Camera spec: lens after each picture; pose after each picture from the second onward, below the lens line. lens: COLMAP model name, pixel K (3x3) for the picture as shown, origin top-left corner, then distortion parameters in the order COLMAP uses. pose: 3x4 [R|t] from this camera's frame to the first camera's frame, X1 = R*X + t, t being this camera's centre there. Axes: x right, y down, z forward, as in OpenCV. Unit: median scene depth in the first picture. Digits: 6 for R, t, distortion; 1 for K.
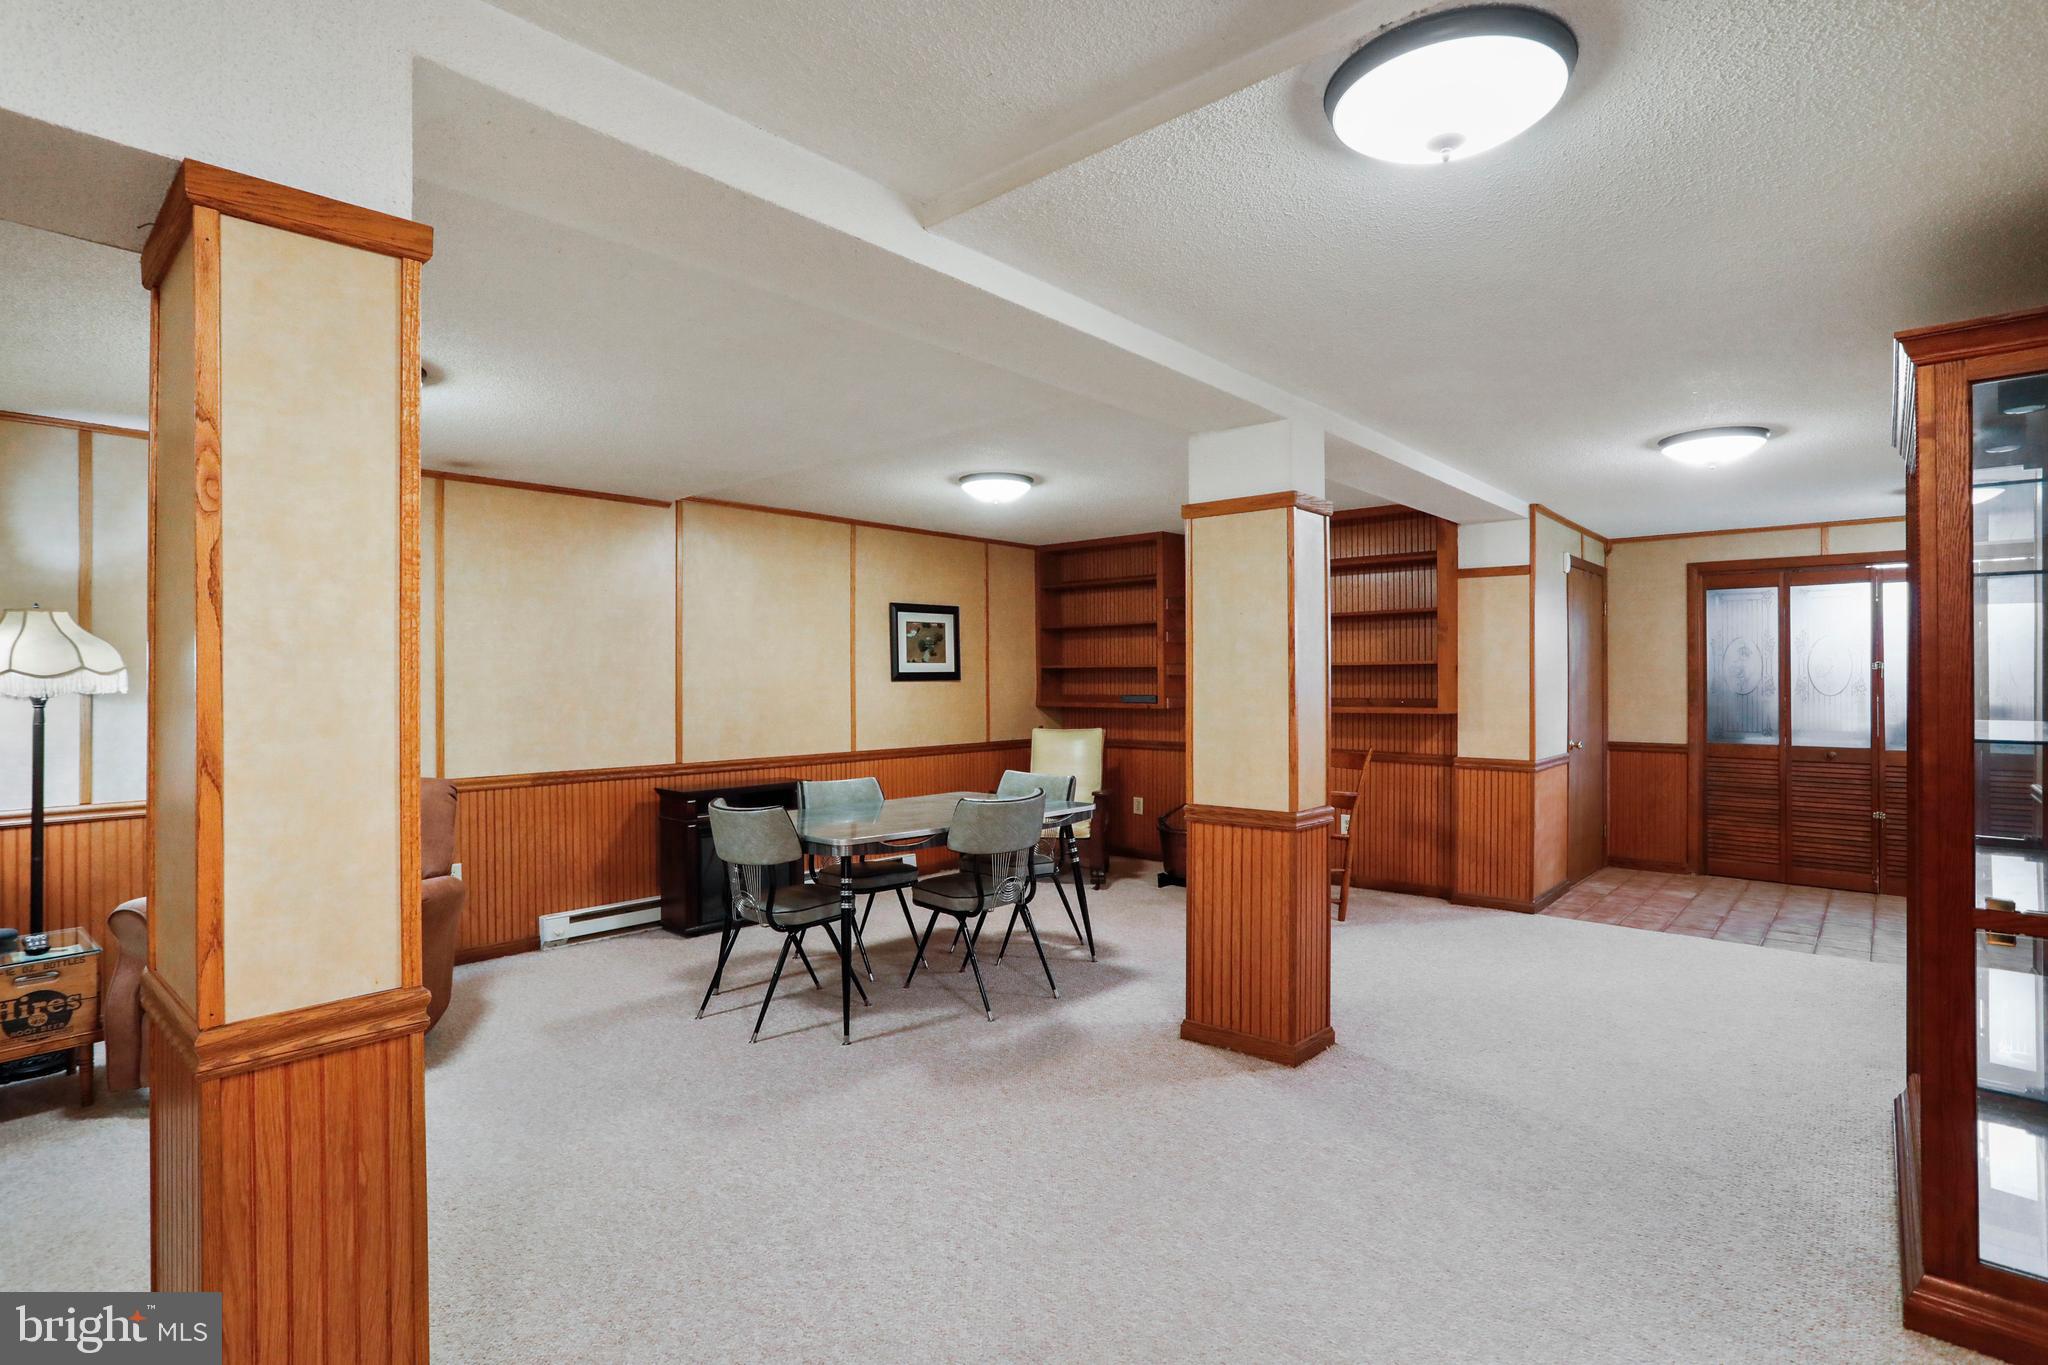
lens RADIAL K [[1006.6, 0, 1016.7], [0, 1006.6, 672.0], [0, 0, 1]] dist [-0.041264, 0.031342]
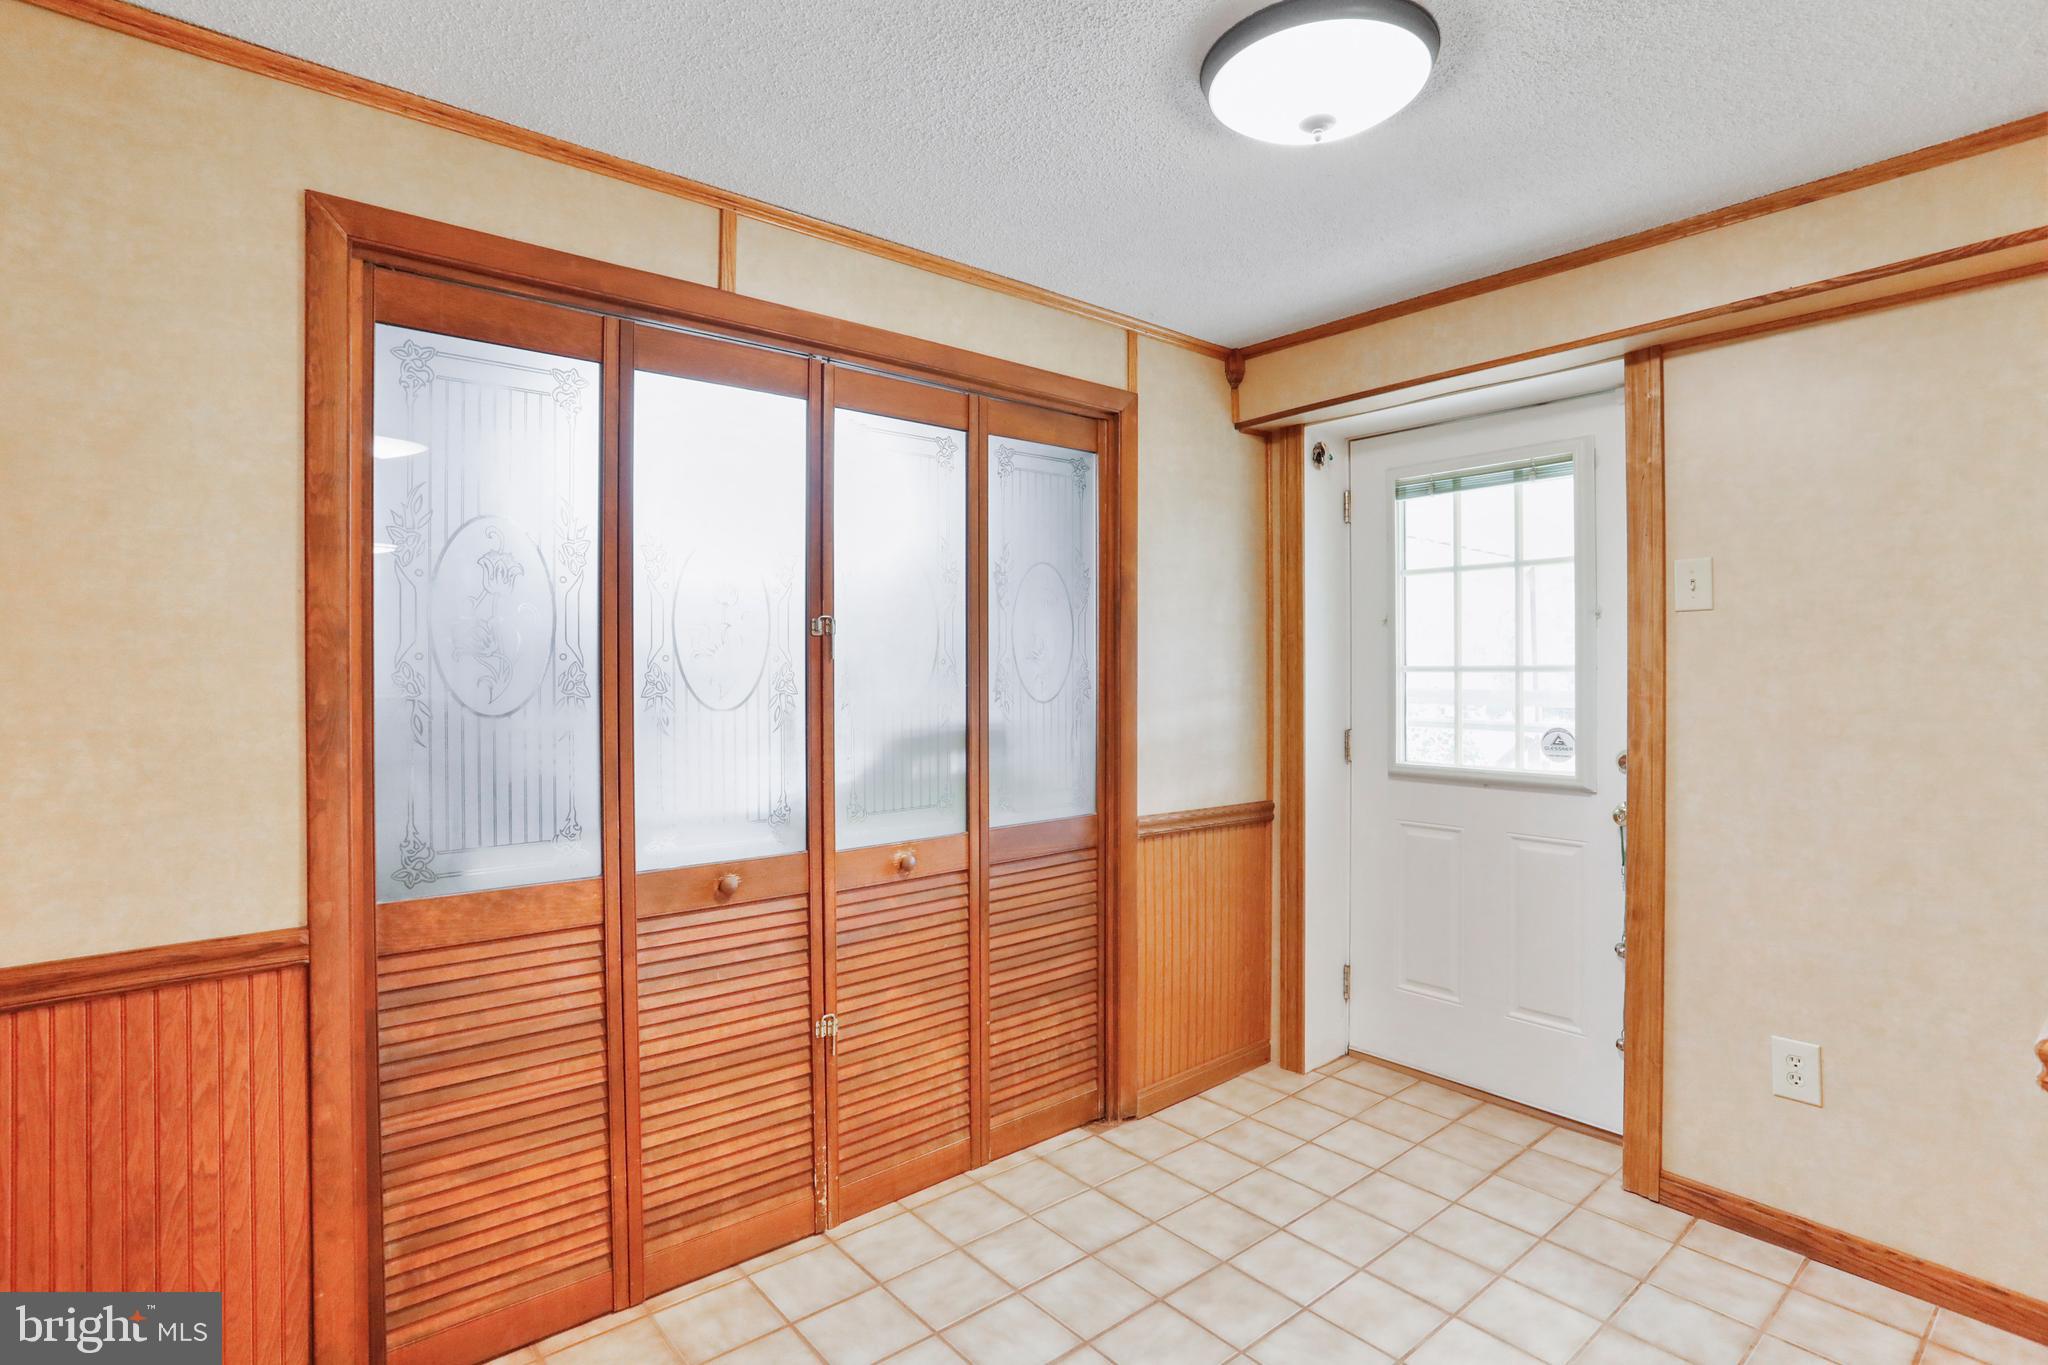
lens RADIAL K [[1006.6, 0, 1016.7], [0, 1006.6, 672.0], [0, 0, 1]] dist [-0.041264, 0.031342]
pose [[0.160485, -0.002747, 0.987034, 0.473273], [0.000580, 0.999996, 0.002689, 0.009185], [-0.987038, 0.000141, 0.160486, 0.809310]]
